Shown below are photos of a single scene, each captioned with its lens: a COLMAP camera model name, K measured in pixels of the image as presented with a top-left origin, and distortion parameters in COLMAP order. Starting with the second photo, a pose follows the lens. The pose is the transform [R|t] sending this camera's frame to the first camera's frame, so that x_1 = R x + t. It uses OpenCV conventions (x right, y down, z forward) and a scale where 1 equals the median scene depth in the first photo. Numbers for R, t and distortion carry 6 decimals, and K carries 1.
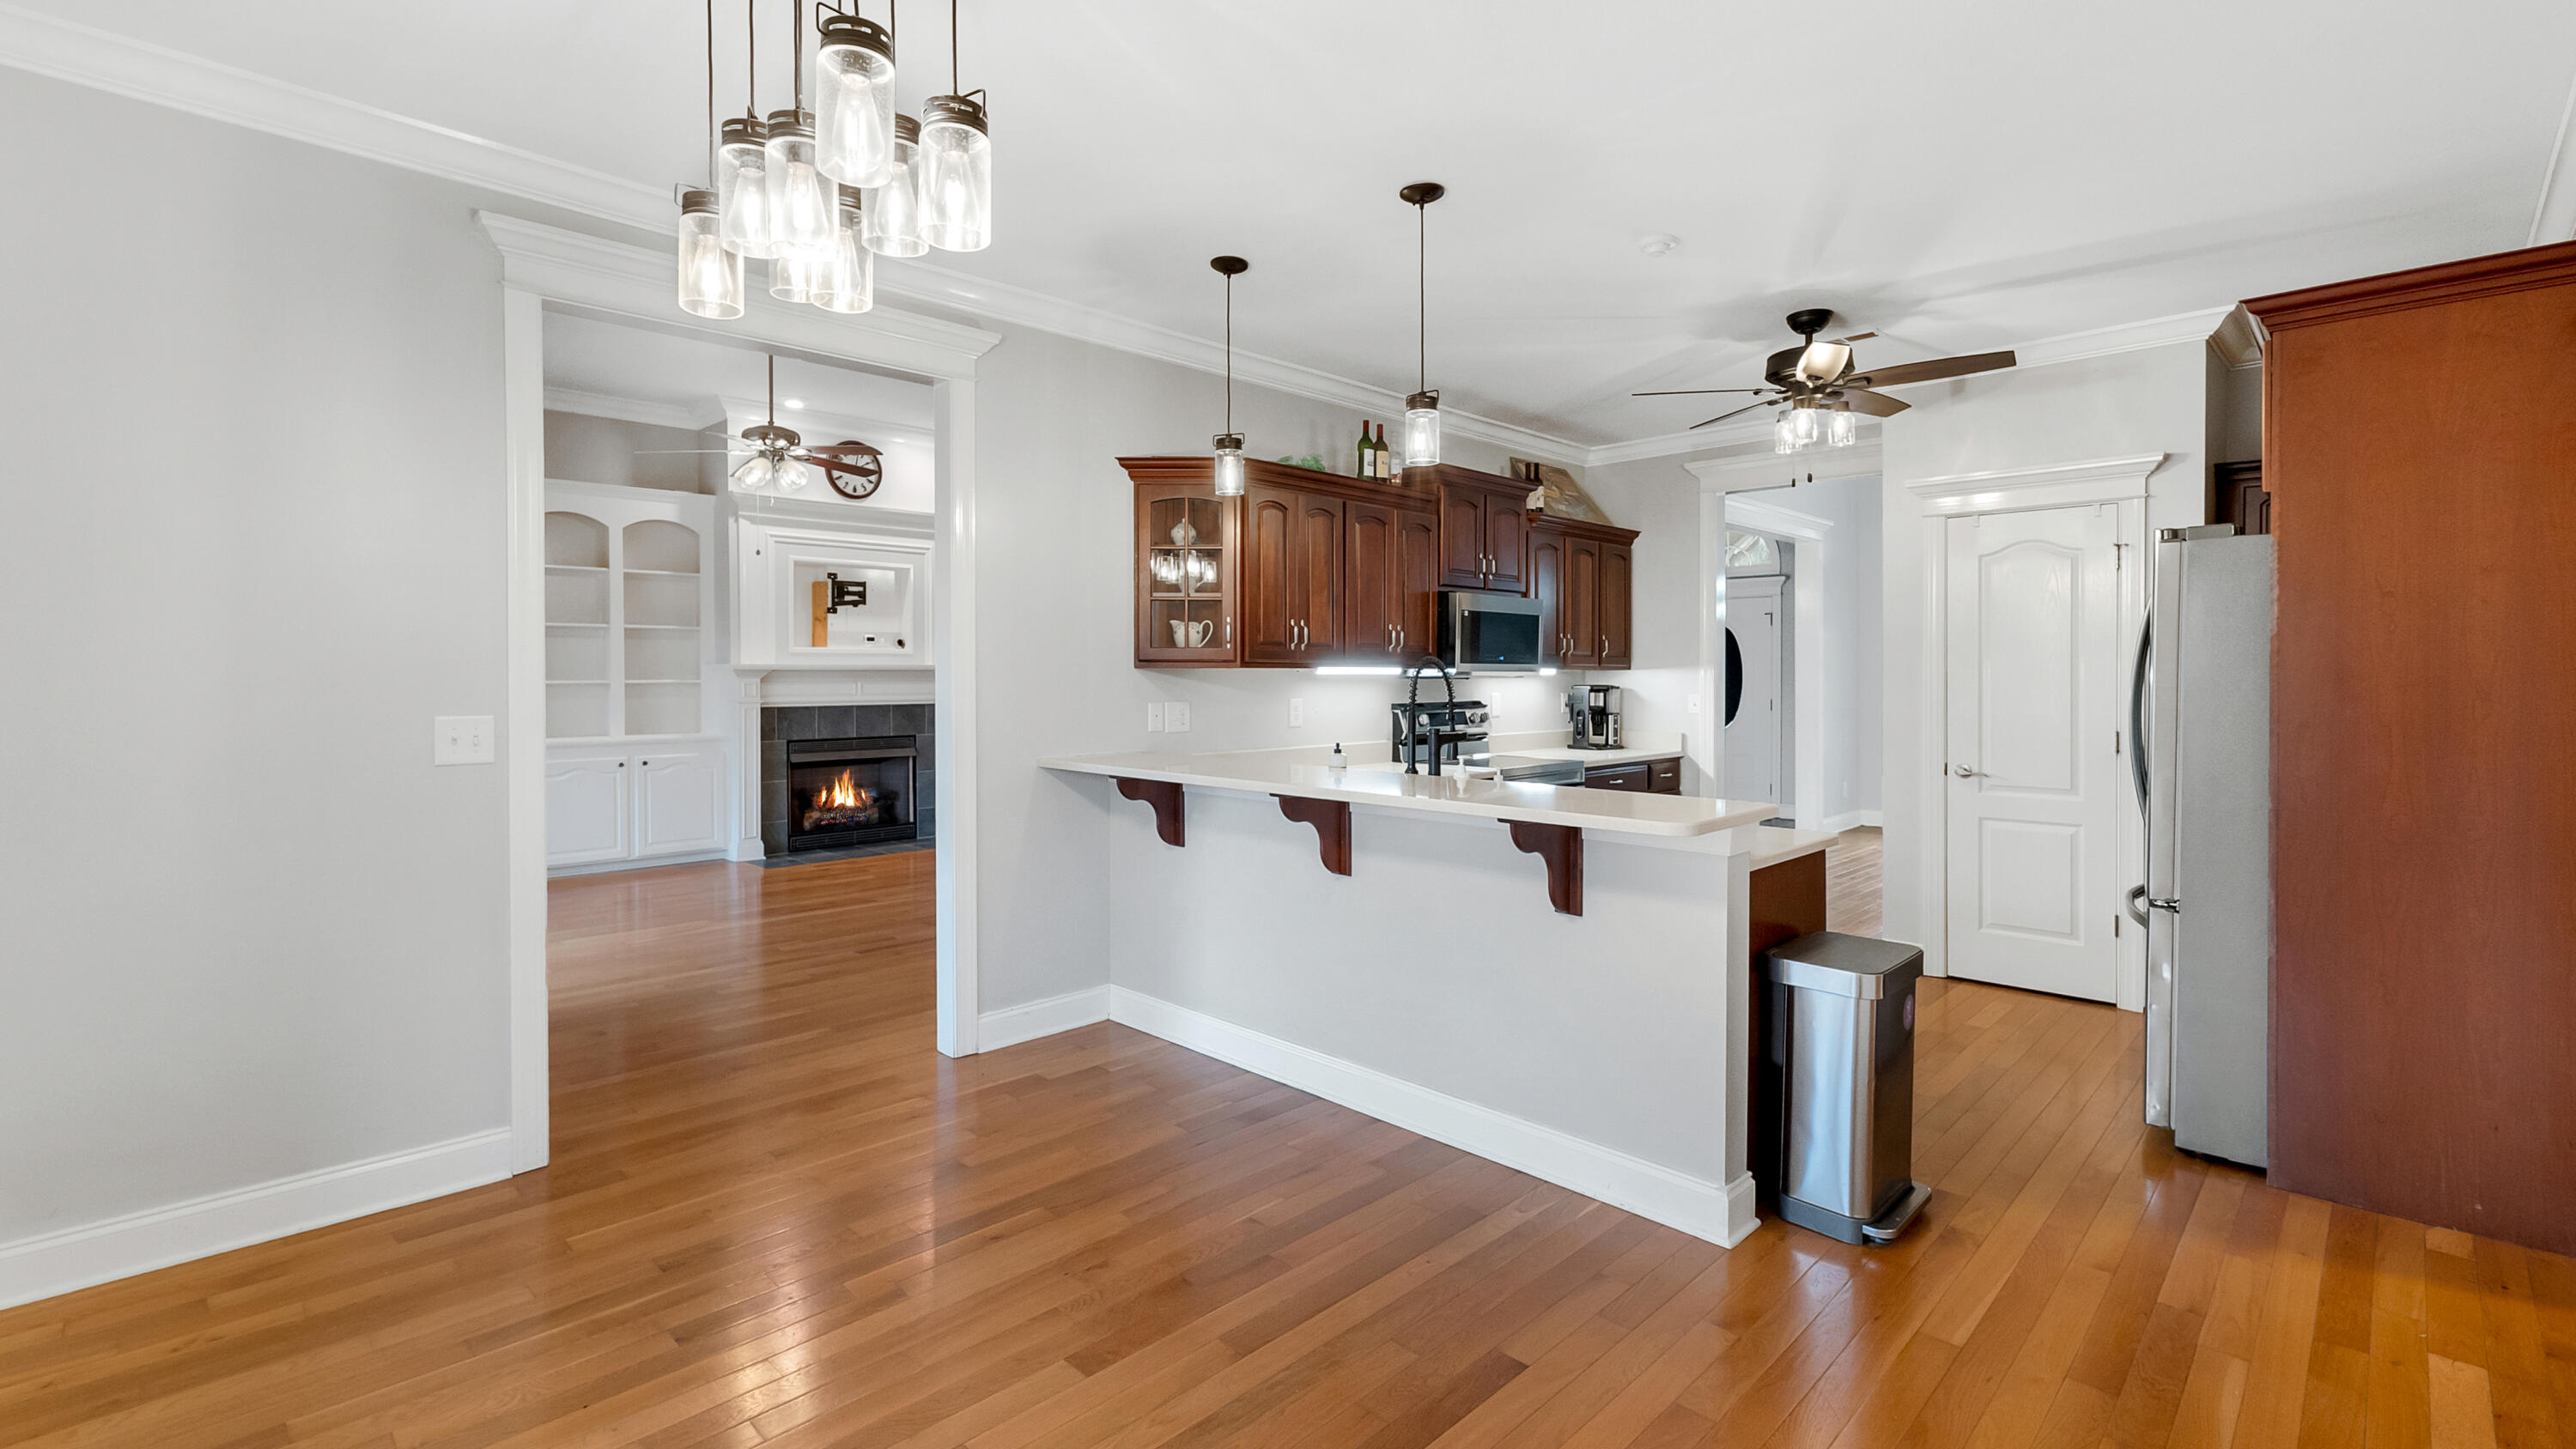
lens RADIAL K [[1118.5, 0, 1228.7], [0, 1118.5, 675.6], [0, 0, 1]] dist [0.002959, 0.000361]
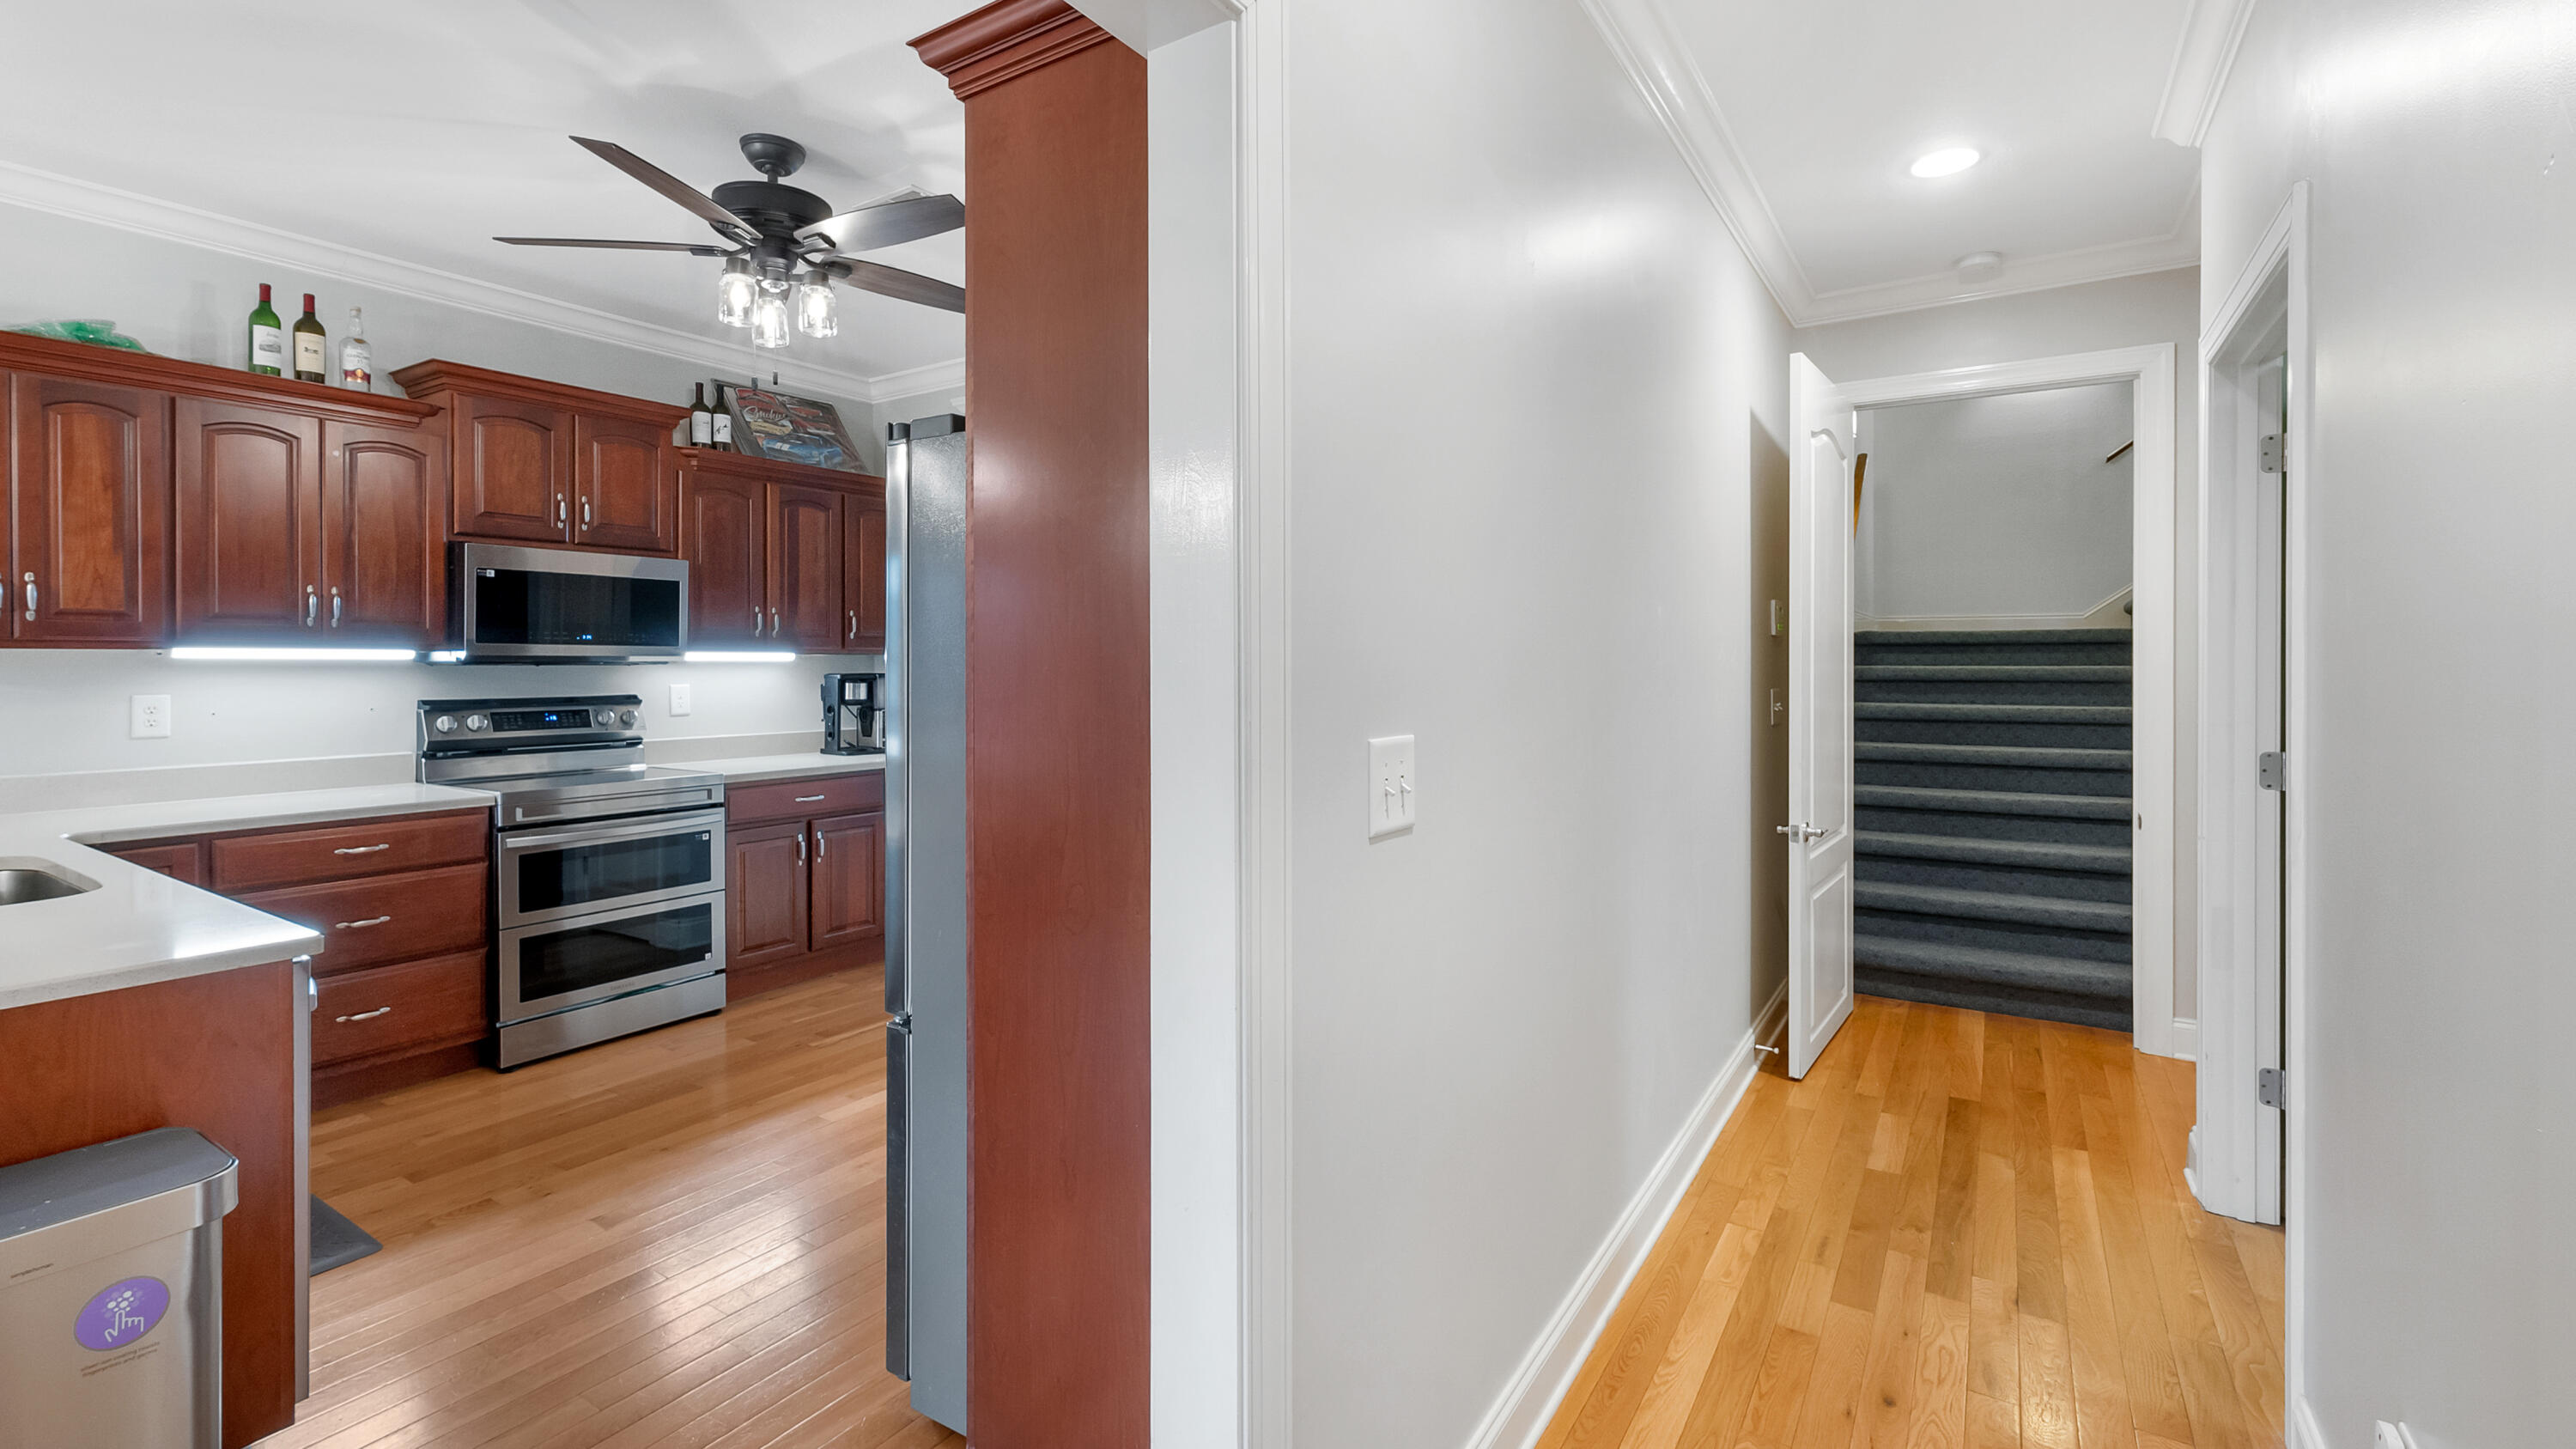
lens RADIAL K [[1118.8, 0, 1247.1], [0, 1118.8, 668.3], [0, 0, 1]] dist [0.002959, 0.000361]
pose [[0.977643, -0.002859, 0.210251, 0.522027], [0.002128, 0.999991, 0.003703, 0.003101], [-0.210260, -0.003173, 0.977640, 0.194173]]
